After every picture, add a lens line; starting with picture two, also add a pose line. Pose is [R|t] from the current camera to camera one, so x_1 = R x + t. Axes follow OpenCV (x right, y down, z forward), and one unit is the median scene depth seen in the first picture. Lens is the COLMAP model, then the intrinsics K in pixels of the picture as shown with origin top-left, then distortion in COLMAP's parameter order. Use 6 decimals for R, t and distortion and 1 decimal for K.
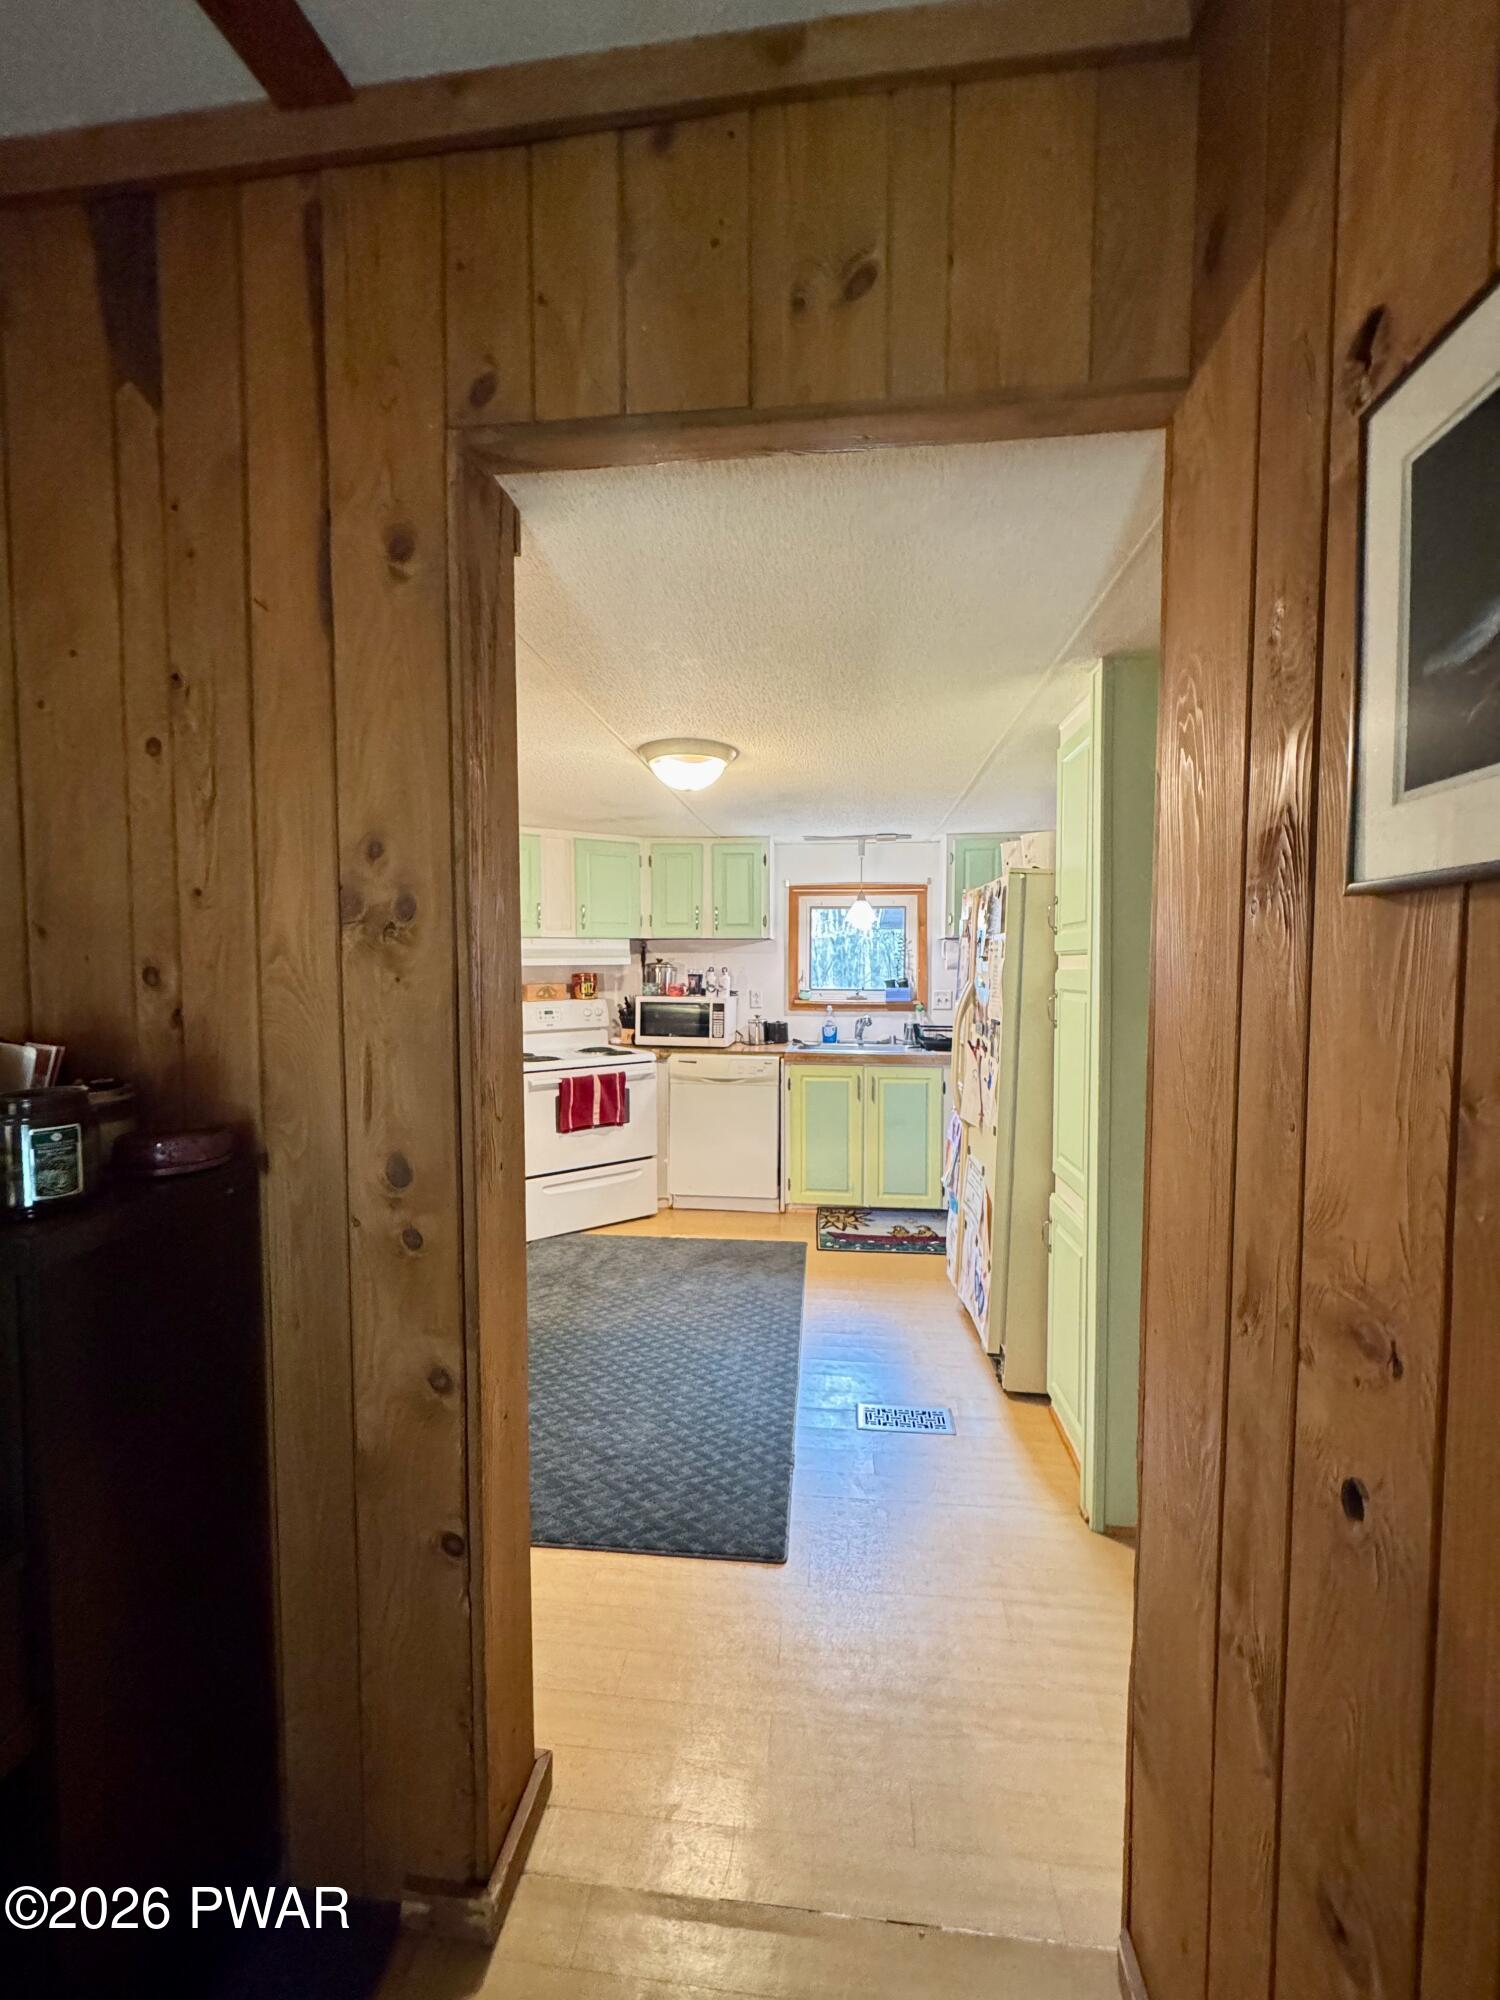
lens RADIAL K [[799.9, 0, 745.0], [0, 799.9, 994.3], [0, 0, 1]] dist [0.000886, 0.000450]
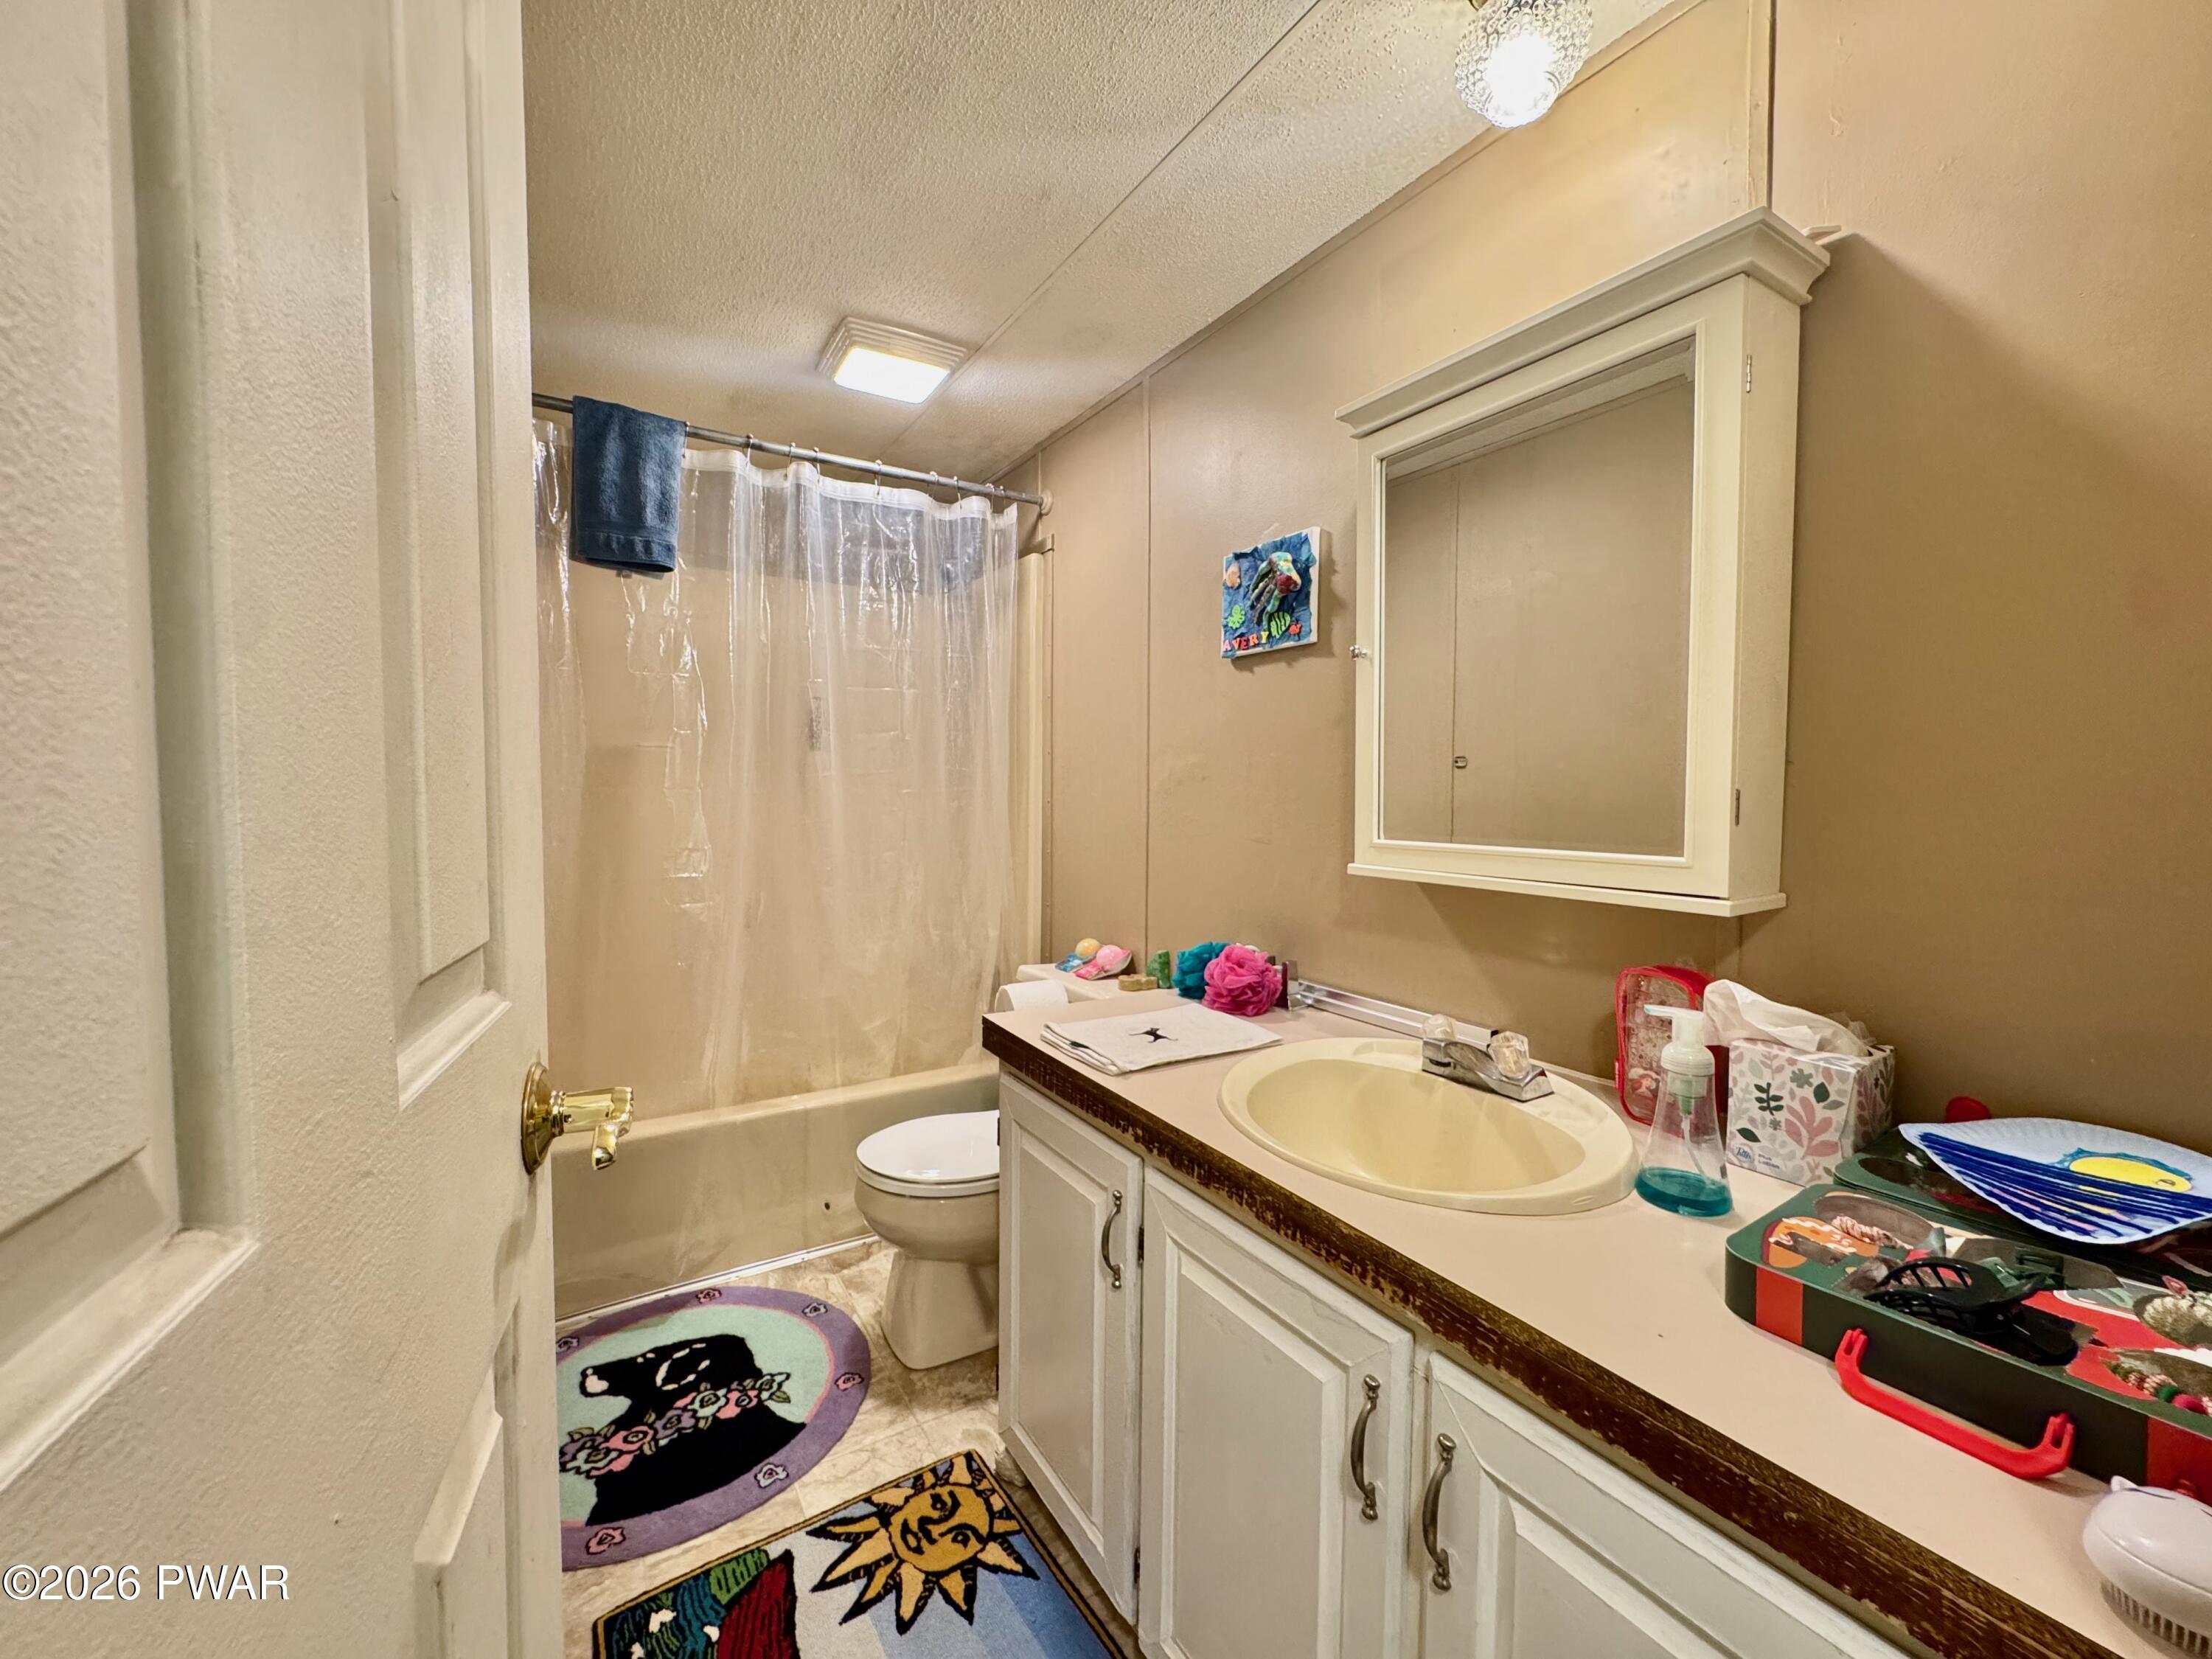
lens RADIAL K [[884.7, 0, 1112.9], [0, 884.7, 826.2], [0, 0, 1]] dist [0.000886, 0.000450]
pose [[0.608523, 0.041771, -0.792436, 0.399167], [-0.035561, 0.999046, 0.025354, 0.011262], [0.792739, 0.012751, 0.609428, 0.833454]]
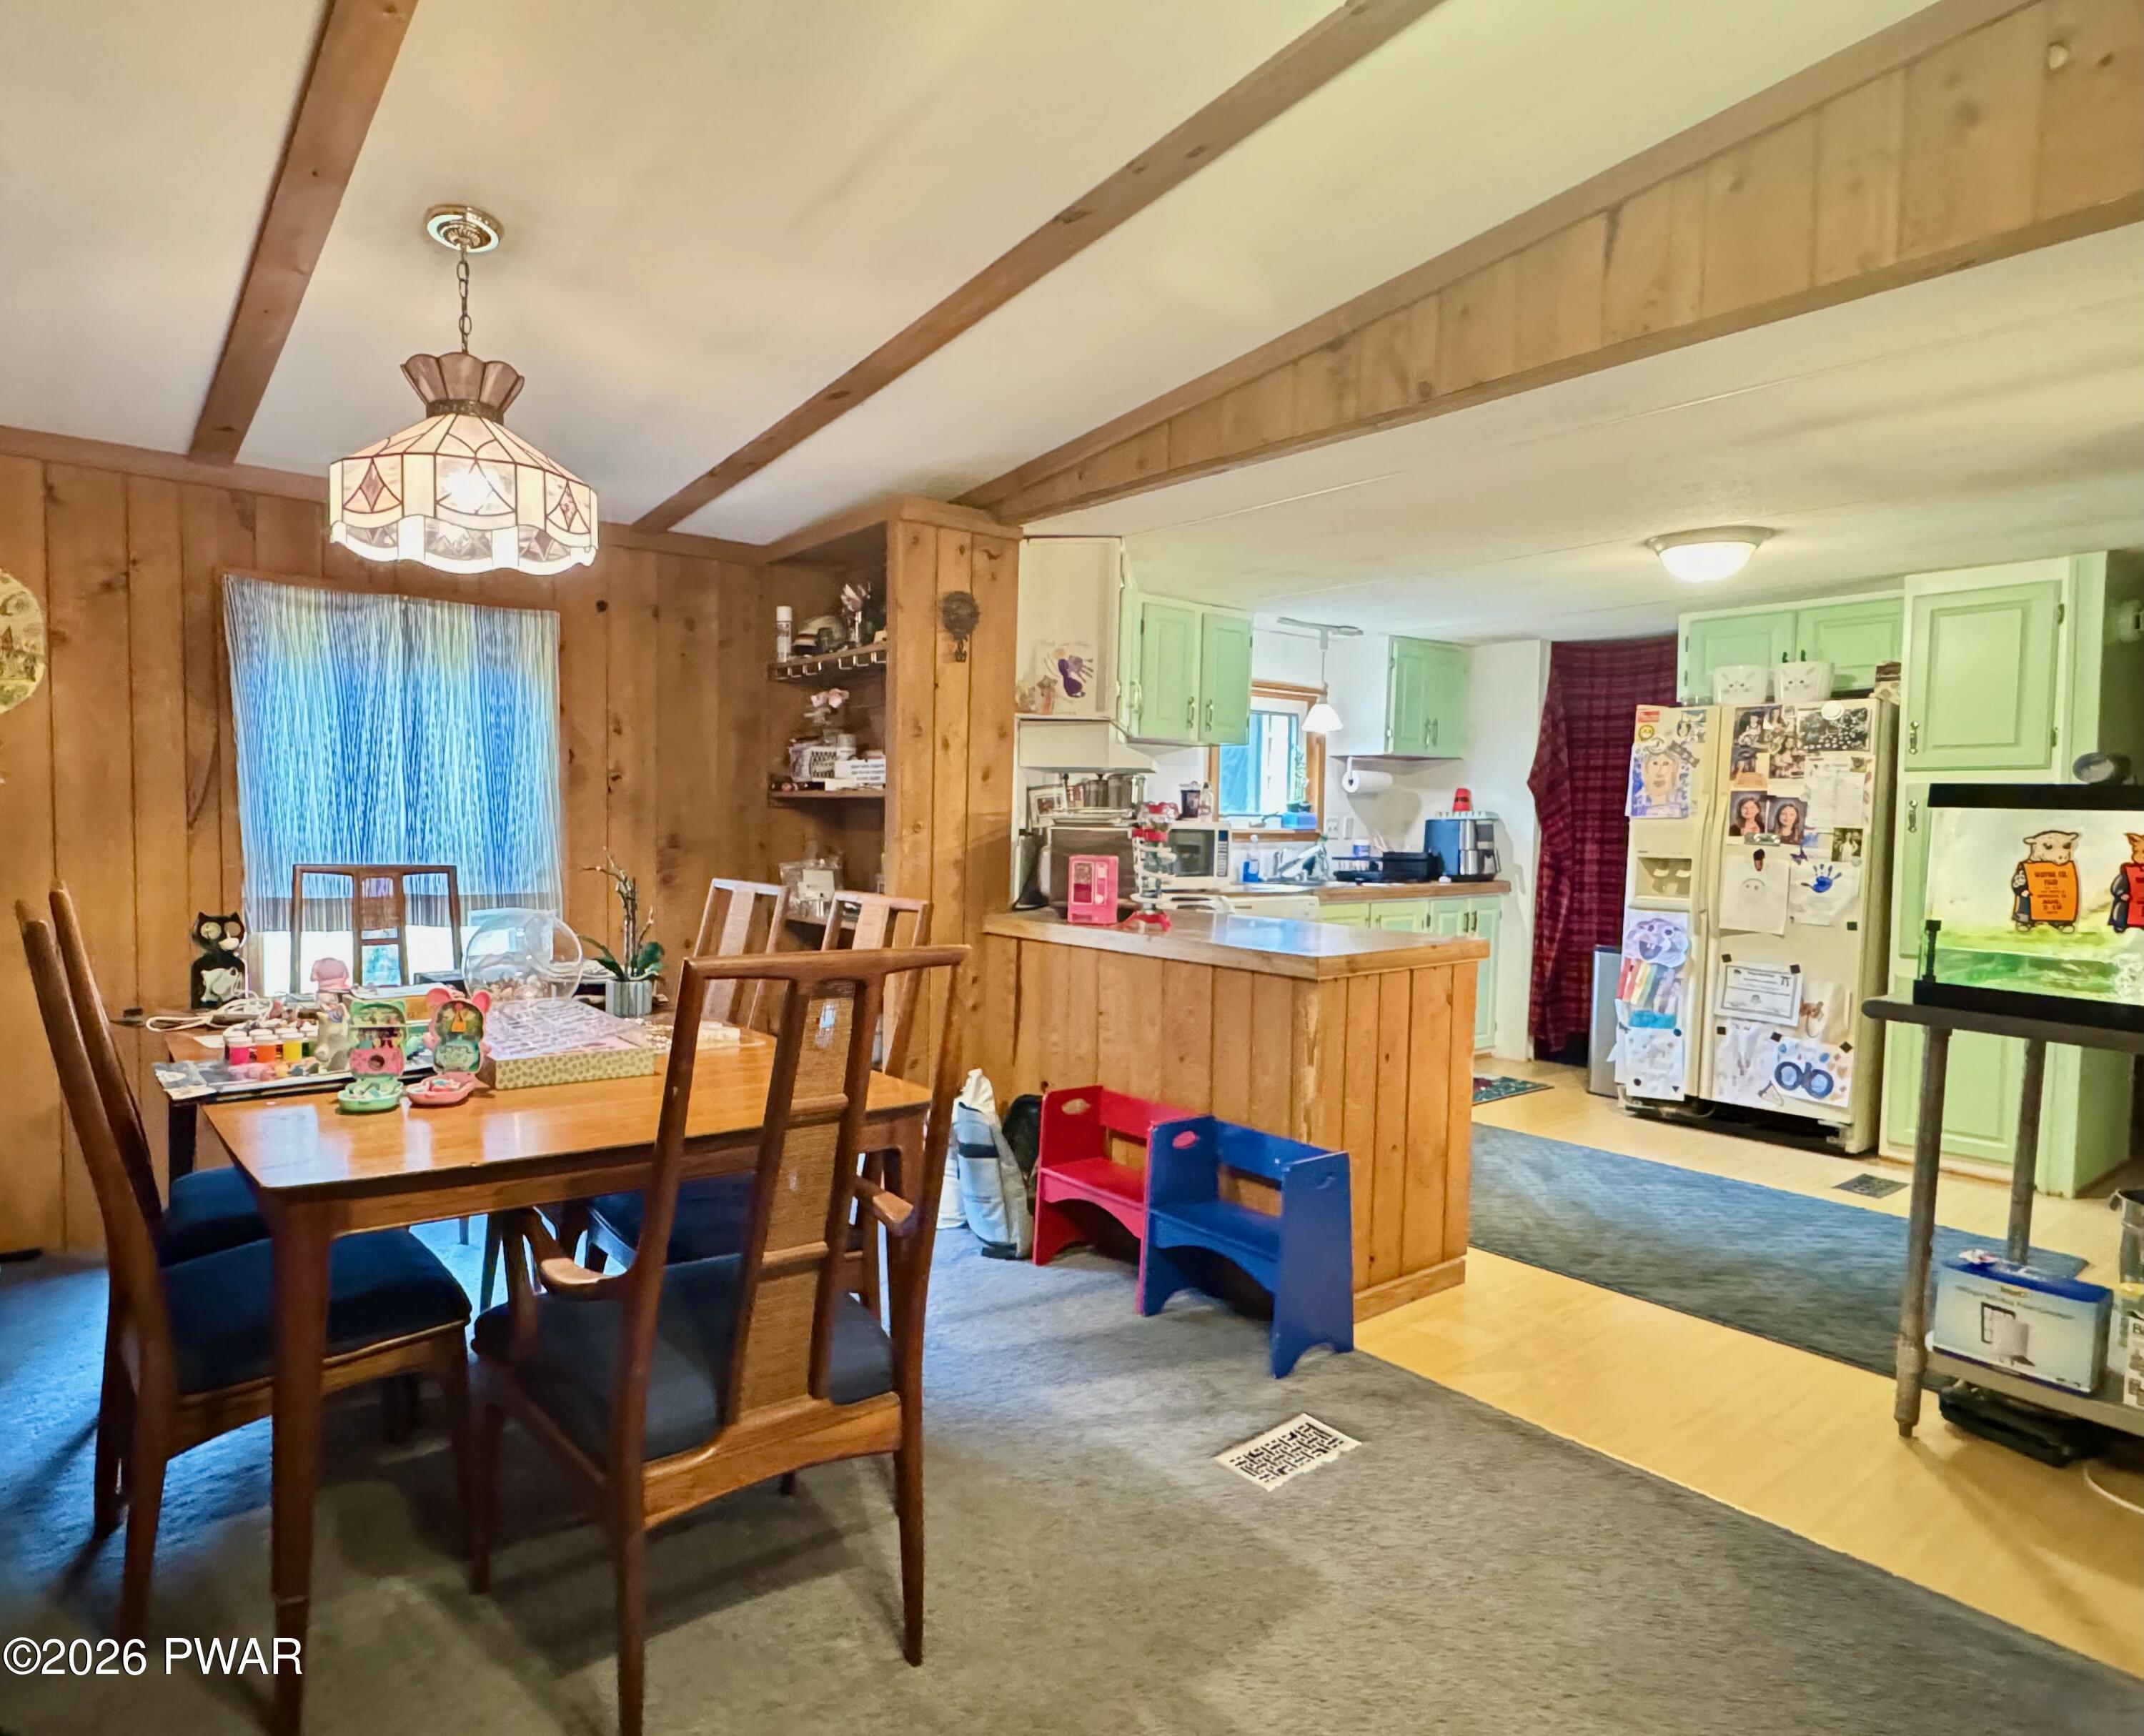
lens RADIAL K [[1257.7, 0, 929.9], [0, 1257.7, 883.3], [0, 0, 1]] dist [-0.005602, 0.005931]
pose [[0.729430, -0.027198, 0.683515, -1.073145], [0.012137, 0.999567, 0.026822, 0.027307], [-0.683948, -0.011268, 0.729443, 0.348631]]
